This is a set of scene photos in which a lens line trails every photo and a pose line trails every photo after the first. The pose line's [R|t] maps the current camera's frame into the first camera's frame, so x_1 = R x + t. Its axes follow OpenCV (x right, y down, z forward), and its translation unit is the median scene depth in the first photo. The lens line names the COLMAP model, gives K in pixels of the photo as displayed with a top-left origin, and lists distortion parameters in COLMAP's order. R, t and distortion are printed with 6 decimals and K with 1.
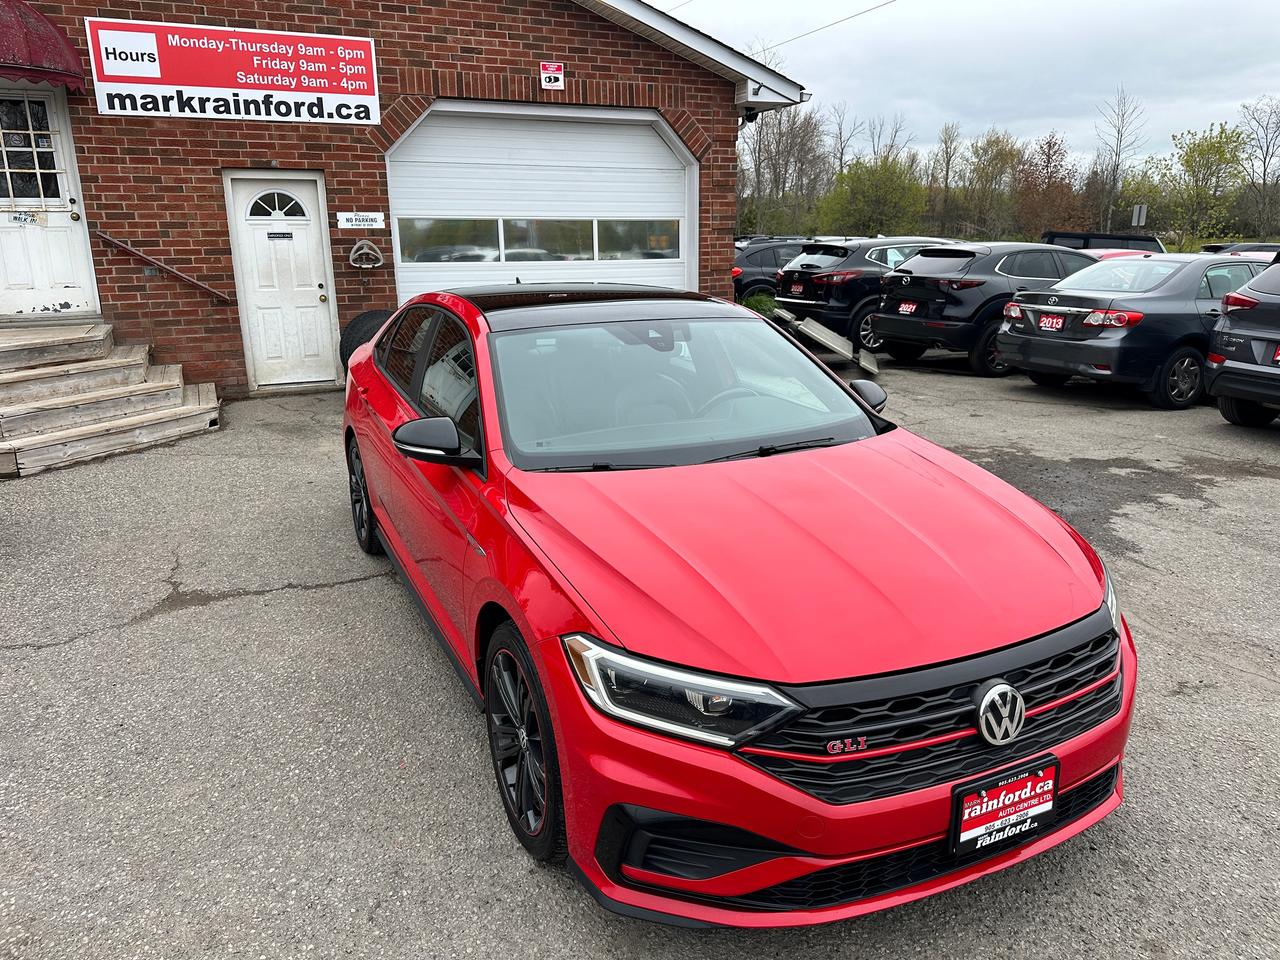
lens RADIAL K [[913.7, 0, 640.0], [0, 913.7, 480.0], [0, 0, 1]] dist [0.003252, -0.009798]
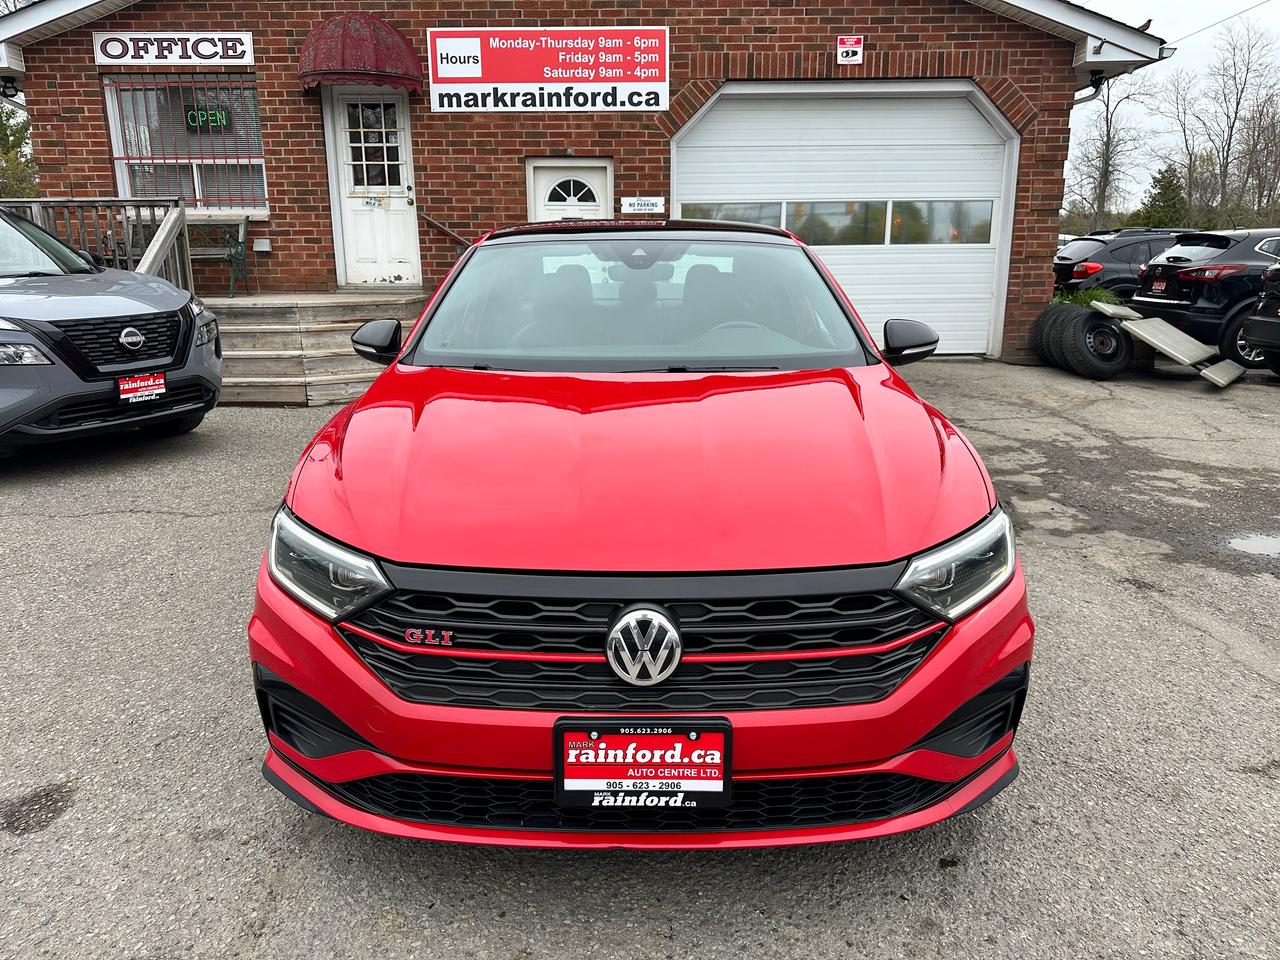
lens RADIAL K [[908.1, 0, 643.0], [0, 908.1, 482.1], [0, 0, 1]] dist [0.063168, -0.090481]
pose [[0.902012, 0.107275, -0.418170, 0.177413], [-0.114580, 0.993384, 0.007683, 0.026215], [0.416228, 0.040984, 0.908336, 0.066343]]
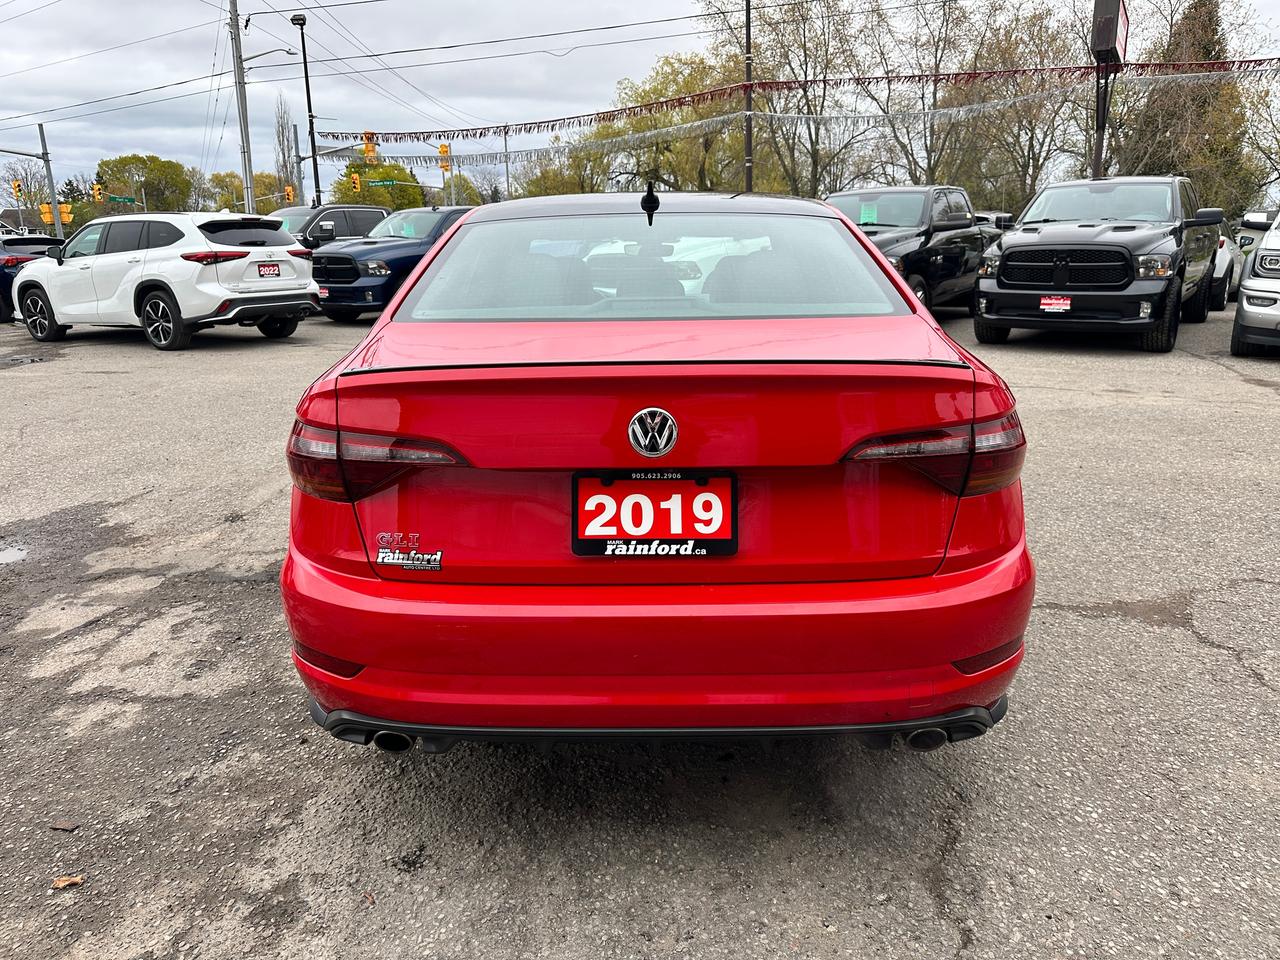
lens RADIAL K [[913.7, 0, 640.0], [0, 913.7, 480.0], [0, 0, 1]] dist [0.003252, -0.009798]
pose [[-0.888933, -0.107647, 0.445209, -0.227795], [0.133651, 0.868733, 0.476908, -0.188915], [-0.438105, 0.483442, -0.757857, 0.859414]]
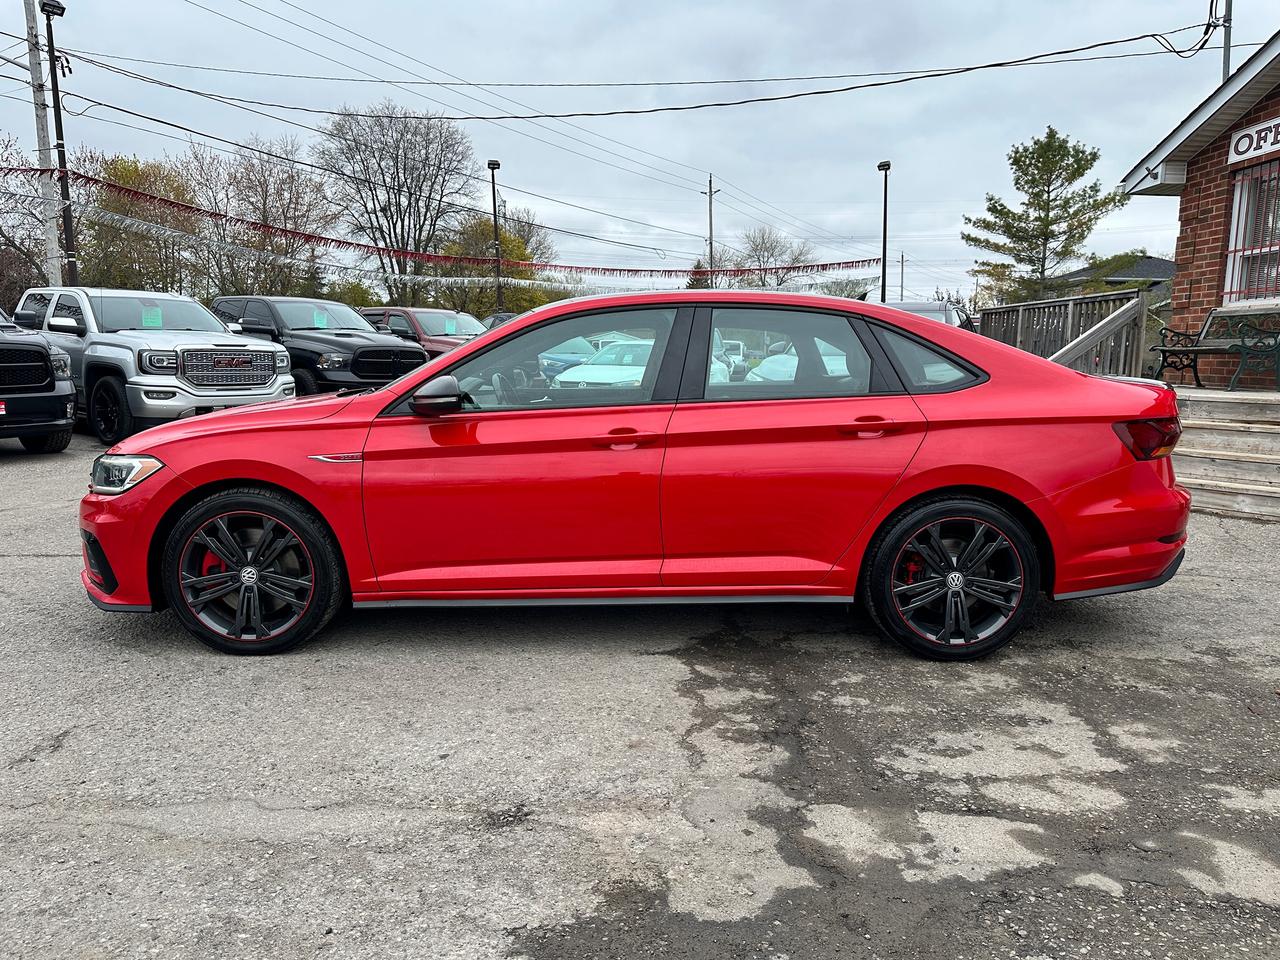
lens RADIAL K [[913.7, 0, 640.0], [0, 913.7, 480.0], [0, 0, 1]] dist [0.003252, -0.009798]
pose [[-0.429999, 0.126037, -0.893989, 0.430644], [-0.249474, 0.935066, 0.251823, -0.124483], [0.867677, 0.331311, -0.370634, 0.676742]]
